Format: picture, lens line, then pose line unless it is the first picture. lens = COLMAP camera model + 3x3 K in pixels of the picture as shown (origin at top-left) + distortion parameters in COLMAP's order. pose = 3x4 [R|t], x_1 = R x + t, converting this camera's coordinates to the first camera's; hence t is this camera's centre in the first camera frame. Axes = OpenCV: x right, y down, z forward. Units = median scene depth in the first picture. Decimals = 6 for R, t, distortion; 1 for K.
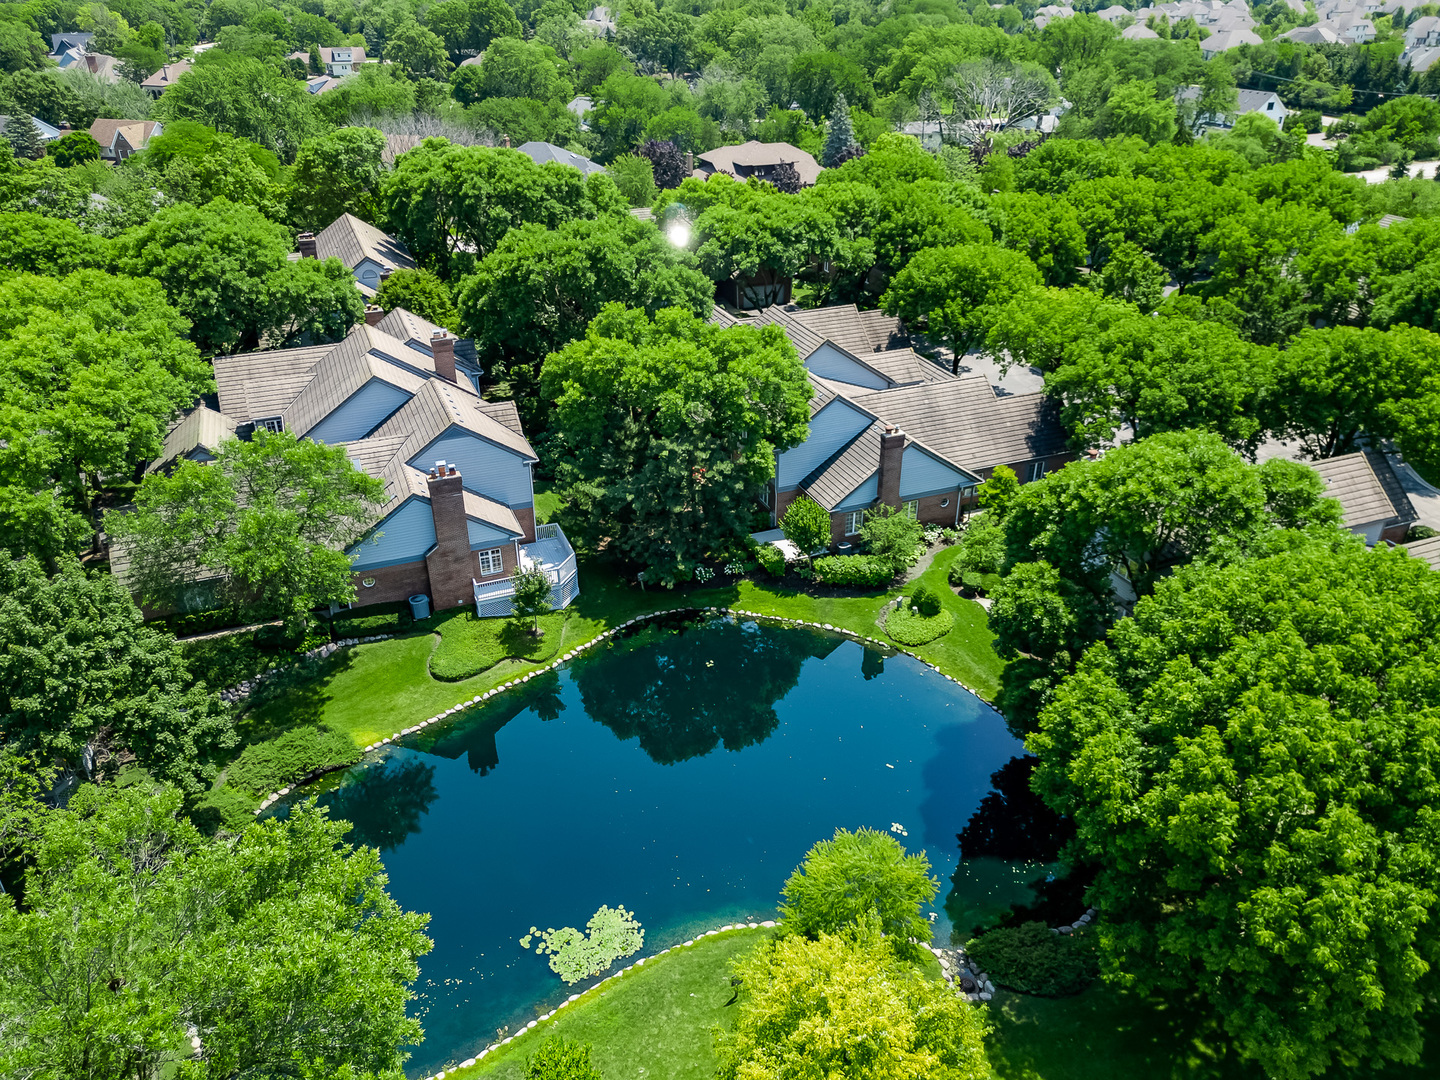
lens RADIAL K [[1026.2, 0, 717.6], [0, 1026.2, 545.2], [0, 0, 1]] dist [0.073375, -0.084232]
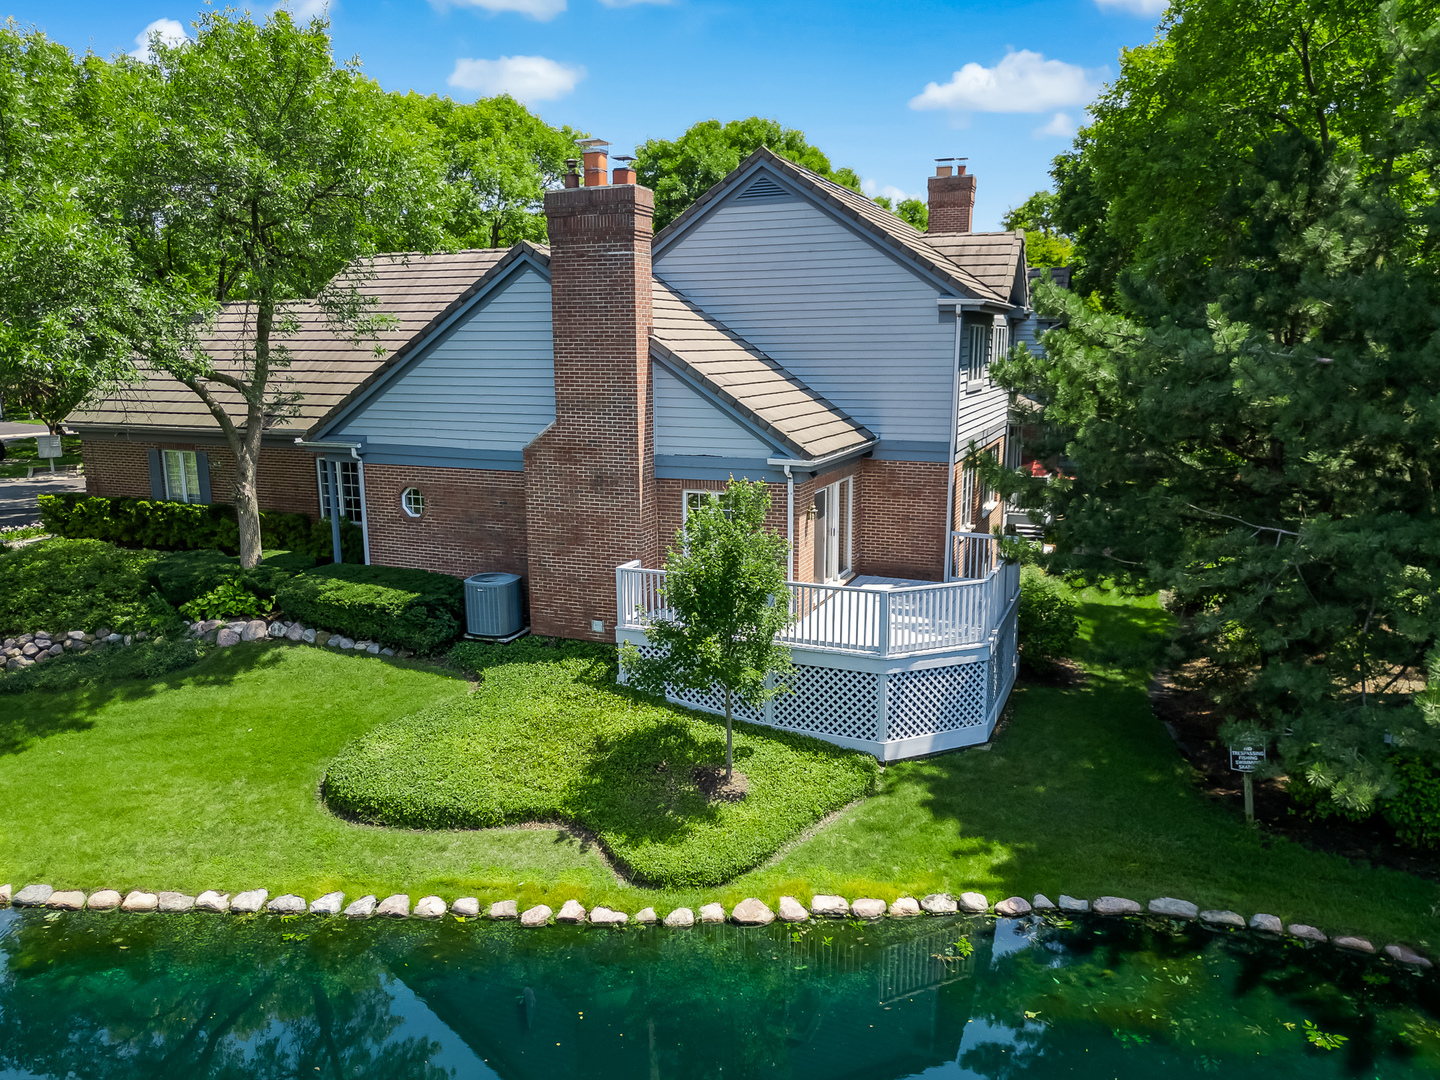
lens RADIAL K [[1038.4, 0, 713.5], [0, 1038.4, 537.1], [0, 0, 1]] dist [0.070222, -0.075339]
pose [[0.704118, 0.128337, -0.698389, 0.001699], [-0.339788, 0.924513, -0.172686, 0.068716], [0.623507, 0.358895, 0.694574, 0.740803]]
